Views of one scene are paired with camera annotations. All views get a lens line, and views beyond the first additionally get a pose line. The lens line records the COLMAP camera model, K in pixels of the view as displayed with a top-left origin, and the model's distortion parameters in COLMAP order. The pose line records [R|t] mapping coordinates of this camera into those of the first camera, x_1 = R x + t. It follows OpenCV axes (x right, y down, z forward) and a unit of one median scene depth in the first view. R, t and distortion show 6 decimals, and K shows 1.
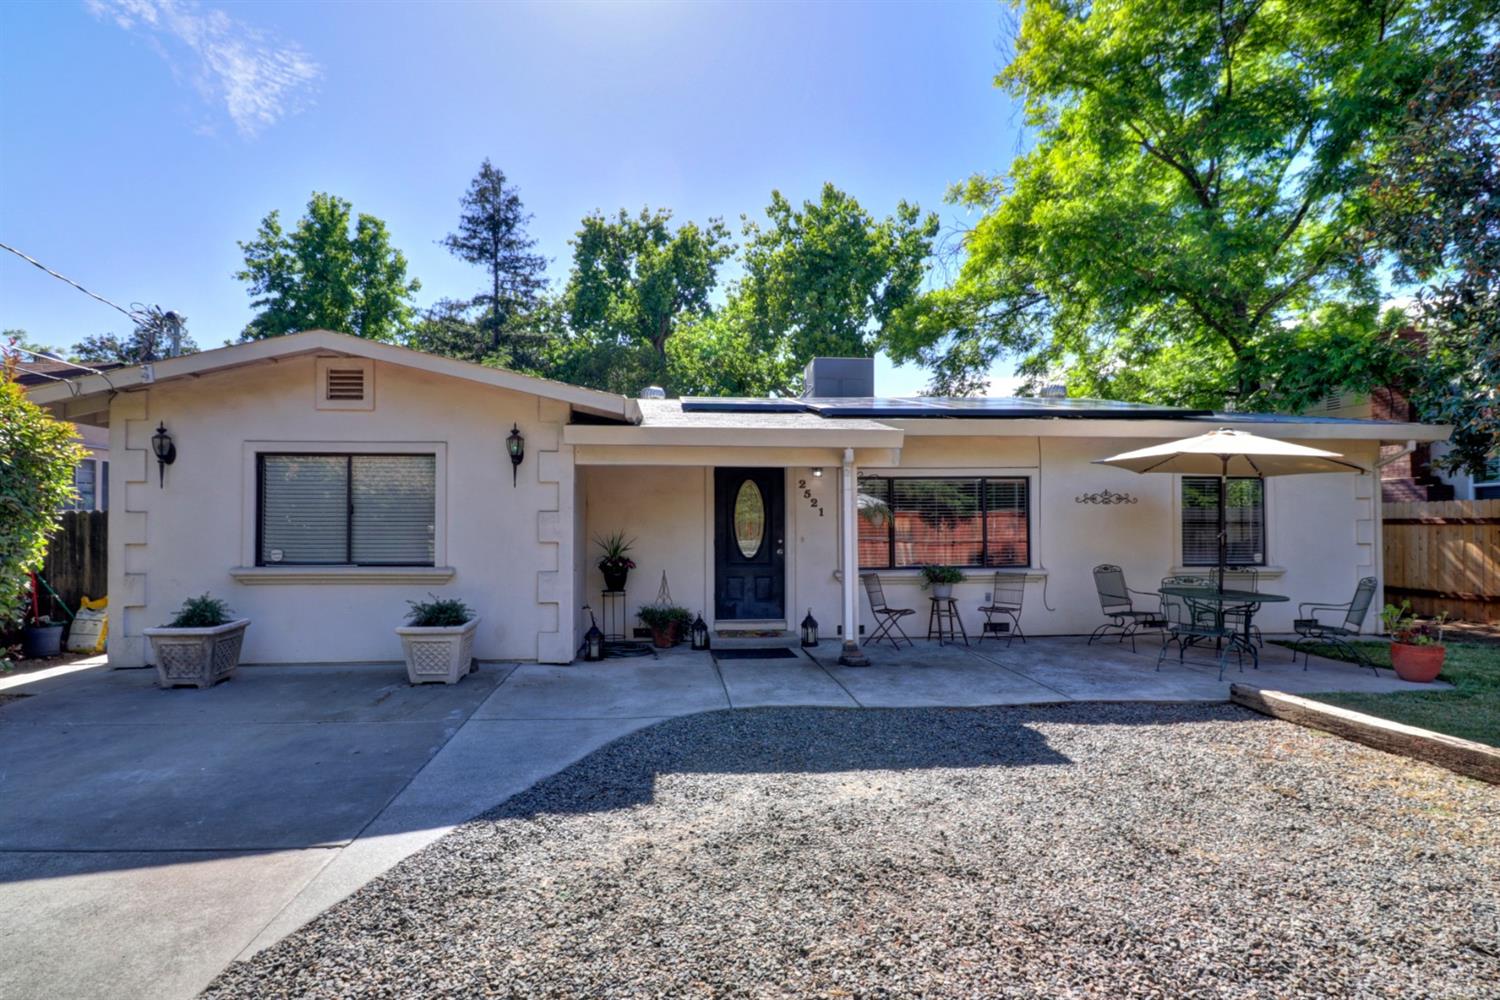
lens RADIAL K [[744.7, 0, 722.1], [0, 744.7, 500.5], [0, 0, 1]] dist [0.000894, -0.011647]
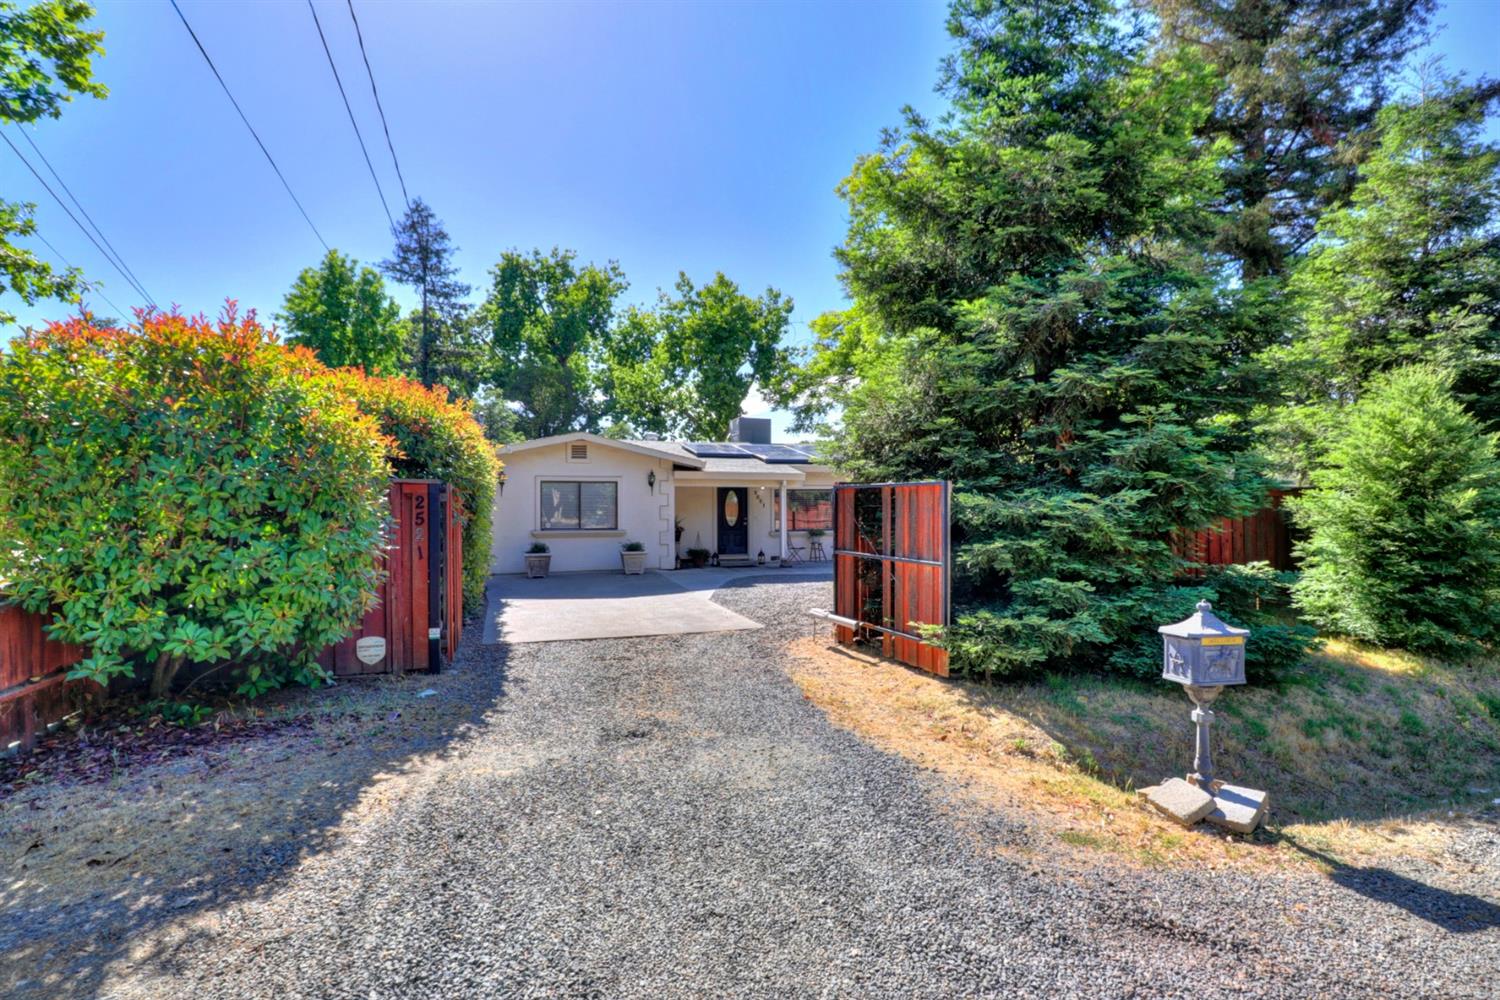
lens RADIAL K [[722.8, 0, 754.3], [0, 722.8, 499.3], [0, 0, 1]] dist [0.002746, -0.000266]
pose [[0.965314, 0.000982, 0.261090, -0.161054], [-0.005984, 0.999813, 0.018363, -0.014856], [-0.261024, -0.019288, 0.965140, -0.377558]]
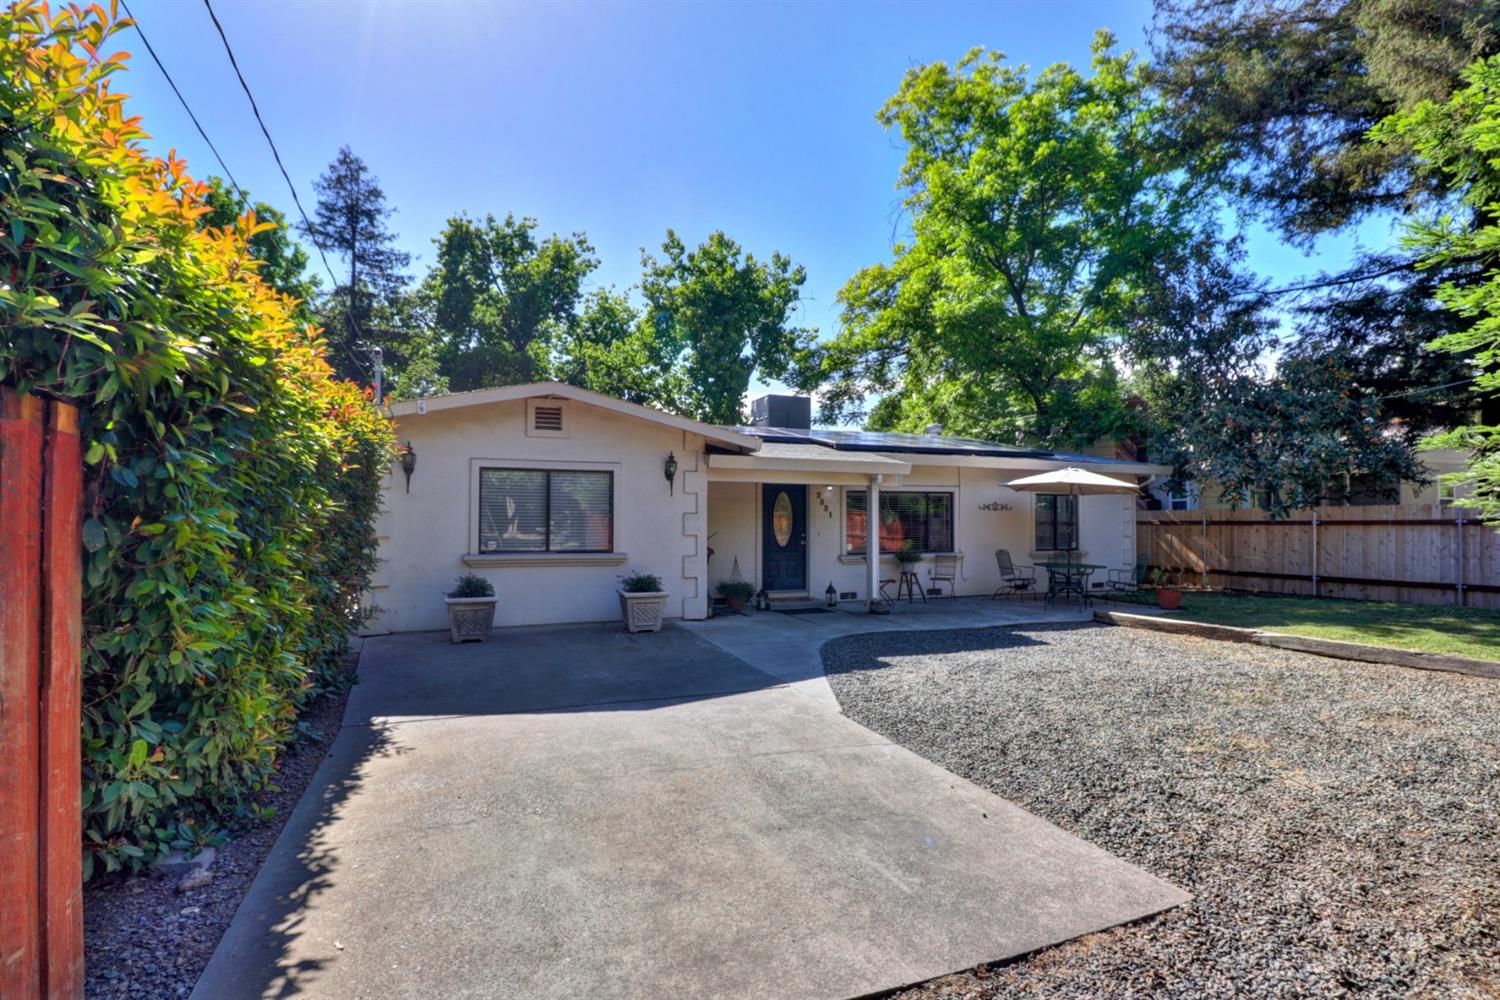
lens RADIAL K [[729.6, 0, 752.2], [0, 729.6, 504.9], [0, 0, 1]] dist [-0.004354, -0.000631]
pose [[0.950801, 0.010635, 0.309618, -0.159442], [-0.012546, 0.999913, 0.004180, -0.002769], [-0.309547, -0.007858, 0.950852, -0.106093]]
